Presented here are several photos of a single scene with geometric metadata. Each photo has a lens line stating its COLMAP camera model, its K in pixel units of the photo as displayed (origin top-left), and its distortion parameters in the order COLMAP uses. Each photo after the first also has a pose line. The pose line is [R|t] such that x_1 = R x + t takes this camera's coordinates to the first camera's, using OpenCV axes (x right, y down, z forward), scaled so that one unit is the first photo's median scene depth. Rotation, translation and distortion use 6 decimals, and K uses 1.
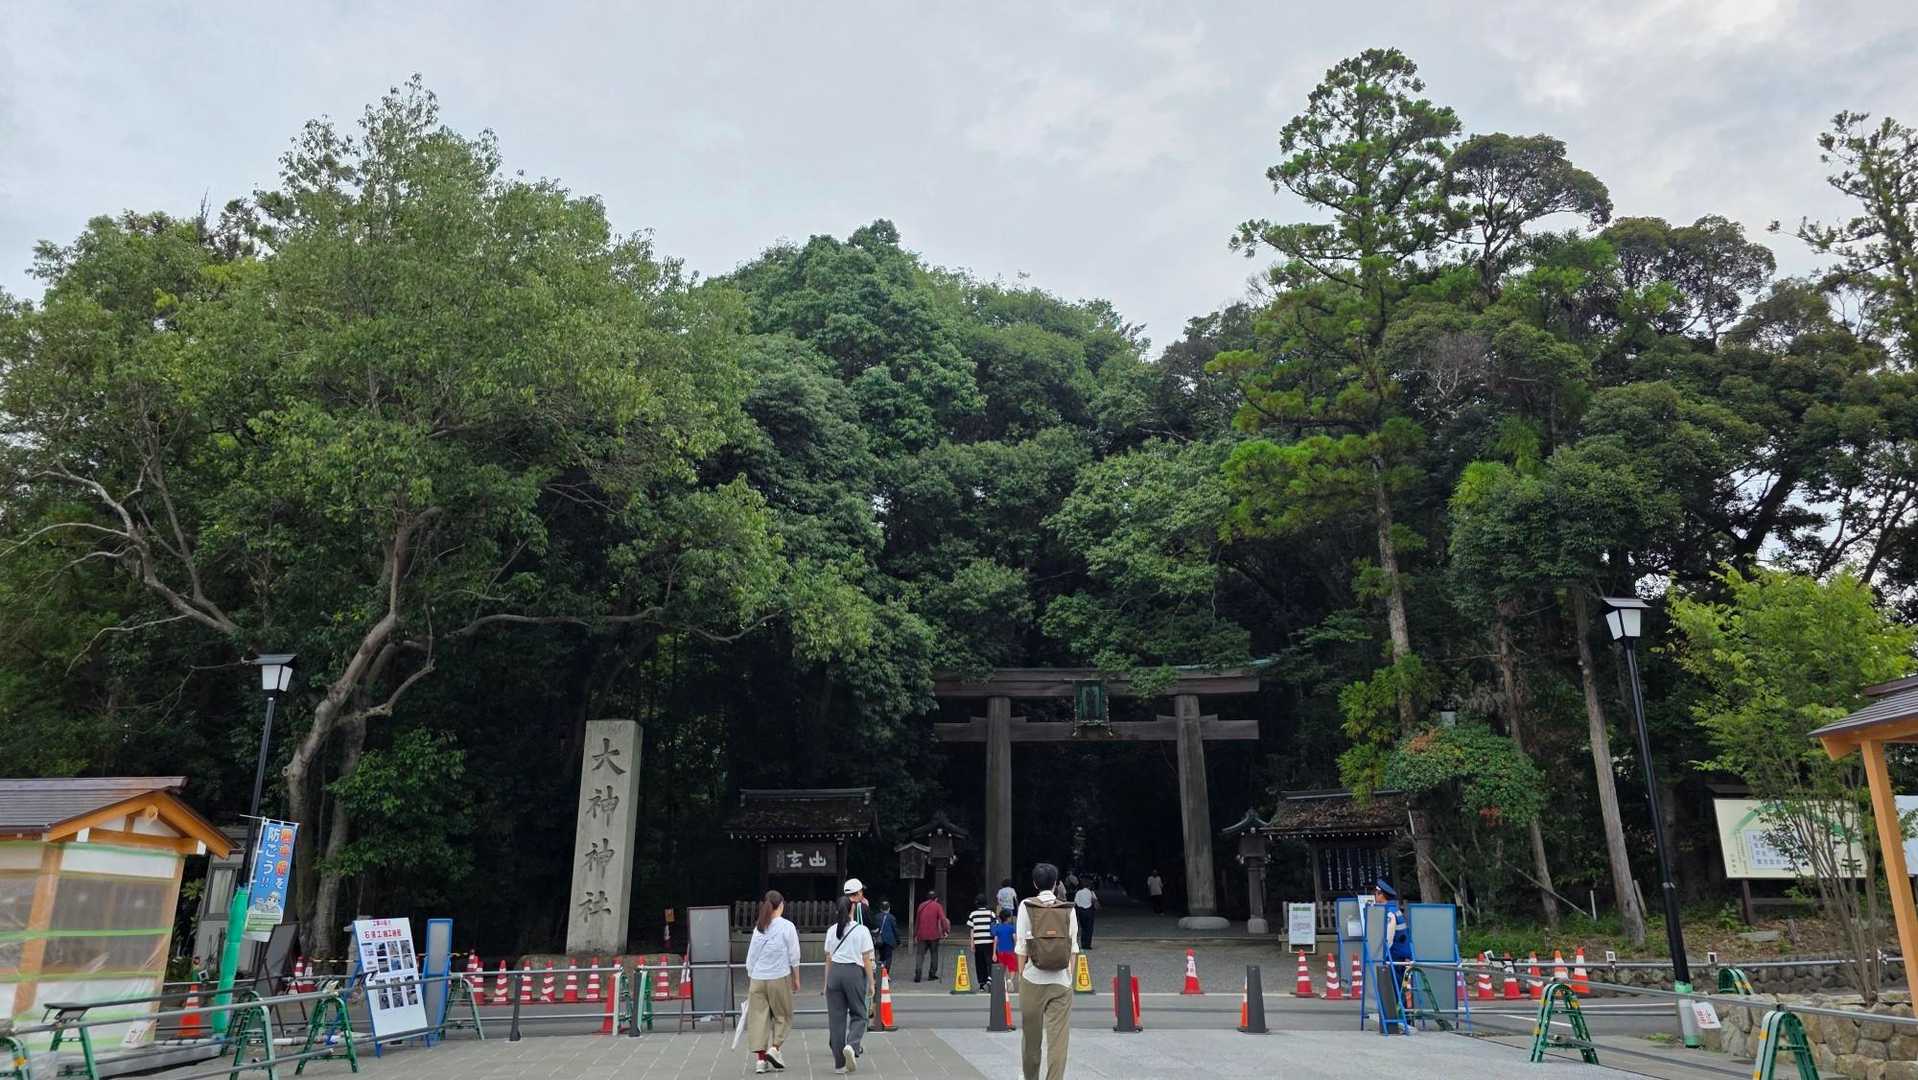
lens RADIAL K [[1365.4, 0, 955.7], [0, 1365.4, 522.0], [0, 0, 1]] dist [0.045876, -0.008593]
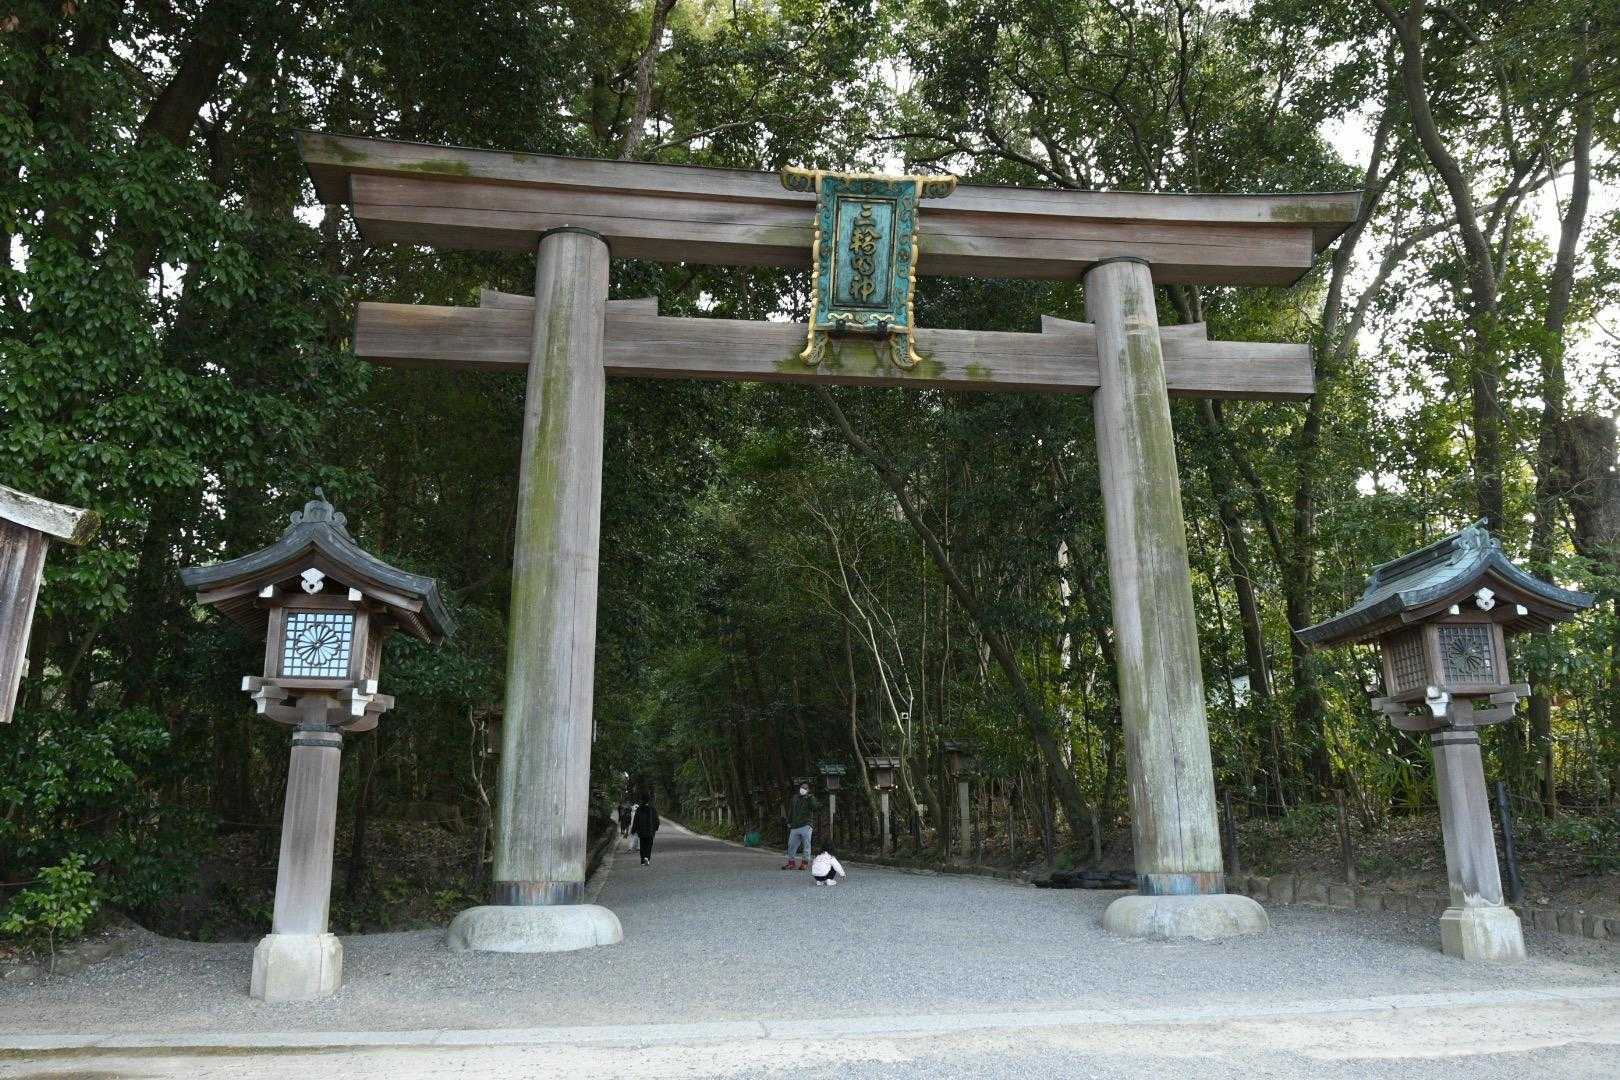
lens RADIAL K [[1222.7, 0, 815.2], [0, 1222.7, 543.9], [0, 0, 1]] dist [-0.055909, -0.000432]
pose [[0.966668, 0.046982, 0.251685, 0.017817], [-0.054506, 0.998249, 0.023000, 0.195663], [-0.250164, -0.035951, 0.967536, 0.721447]]
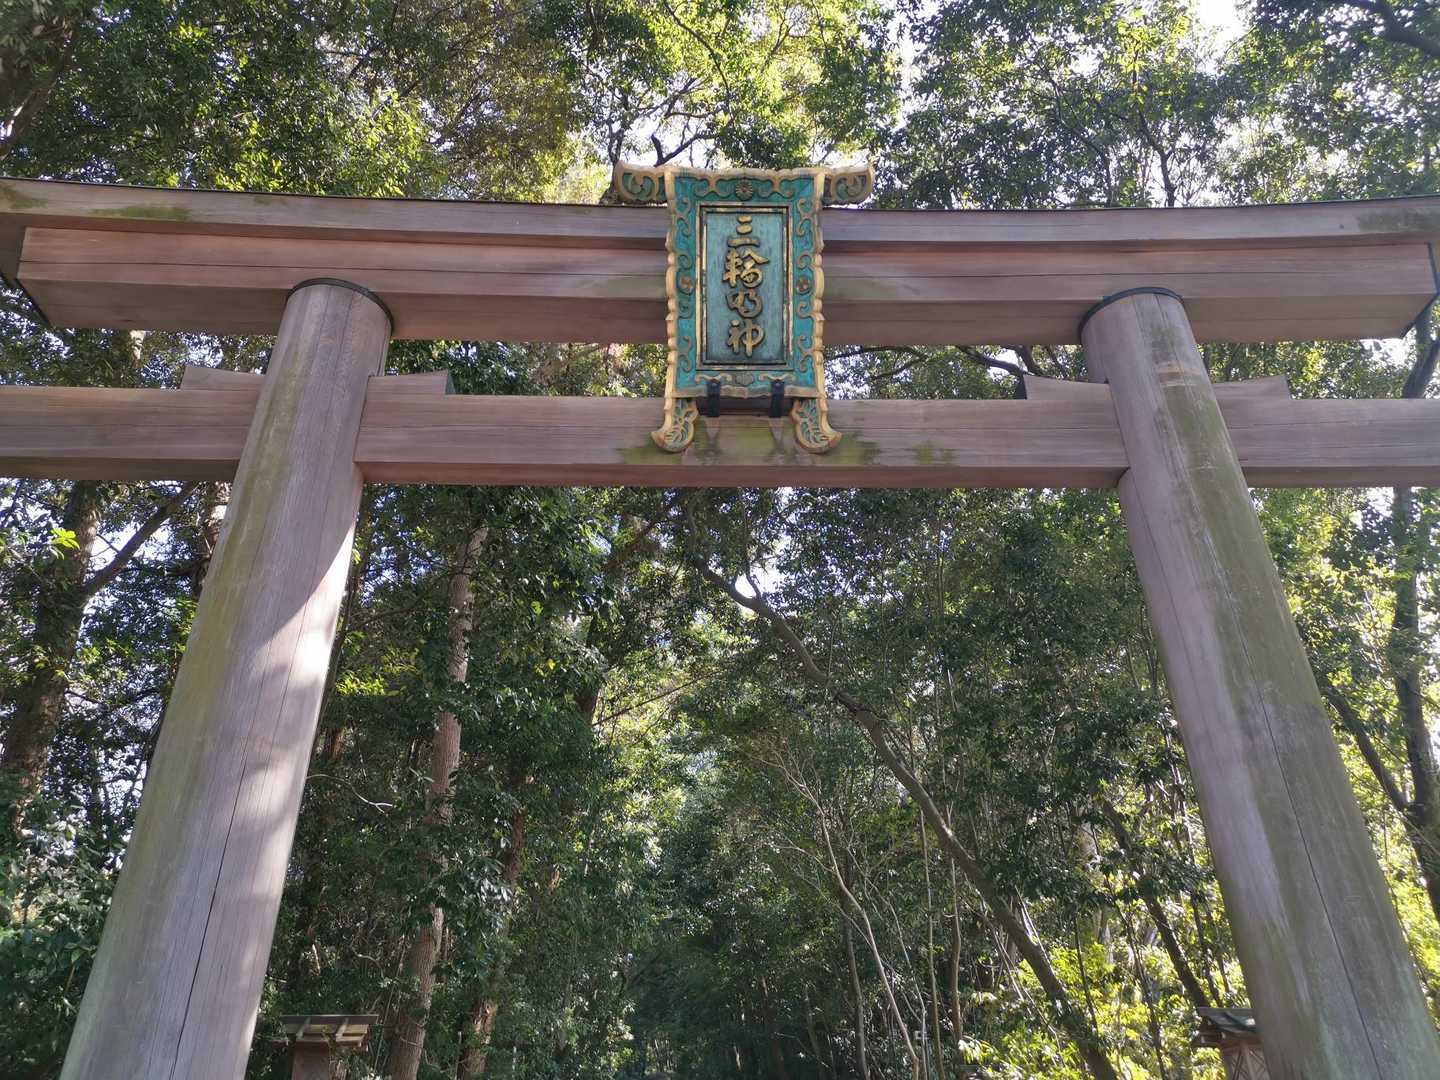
lens RADIAL K [[1097.2, 0, 718.4], [0, 1097.2, 543.5], [0, 0, 1]] dist [0.032615, -0.009528]
pose [[0.988228, 0.062033, 0.139847, 0.073121], [-0.025522, 0.968143, -0.249094, 0.216902], [-0.150843, 0.242592, 0.958329, 0.844517]]
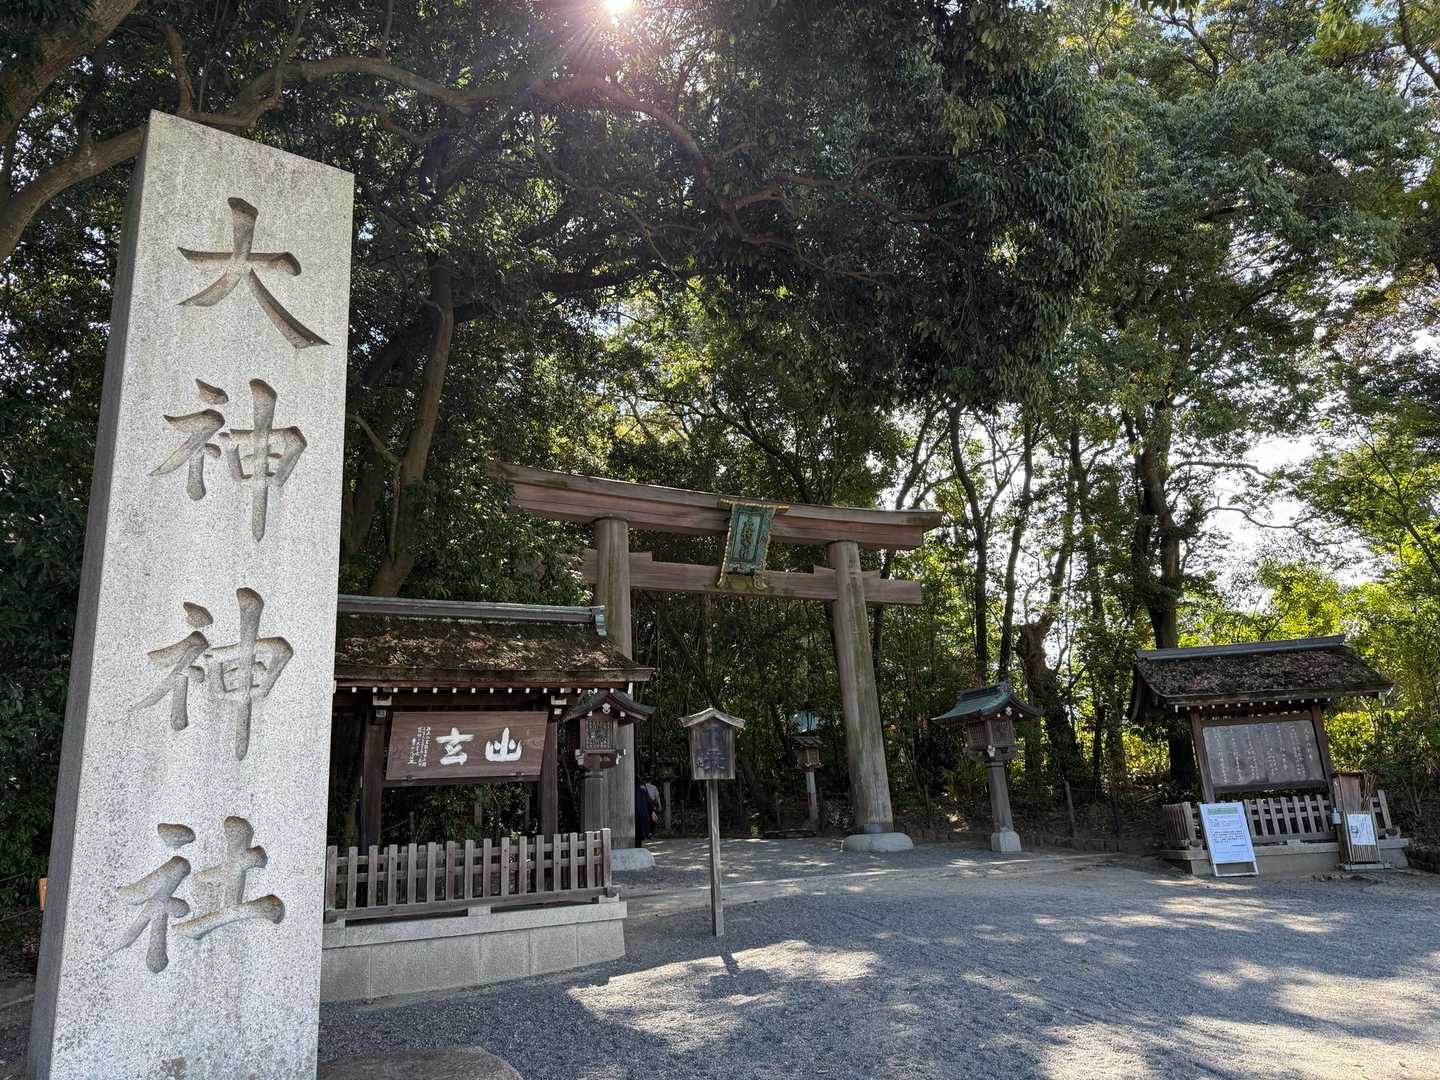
lens RADIAL K [[1003.9, 0, 717.4], [0, 1003.9, 538.2], [0, 0, 1]] dist [0.047271, 0.000690]
pose [[0.824805, 0.110616, 0.554492, -0.202292], [-0.102879, 0.993667, -0.045195, 0.157481], [-0.555979, -0.019768, 0.830961, 0.579710]]
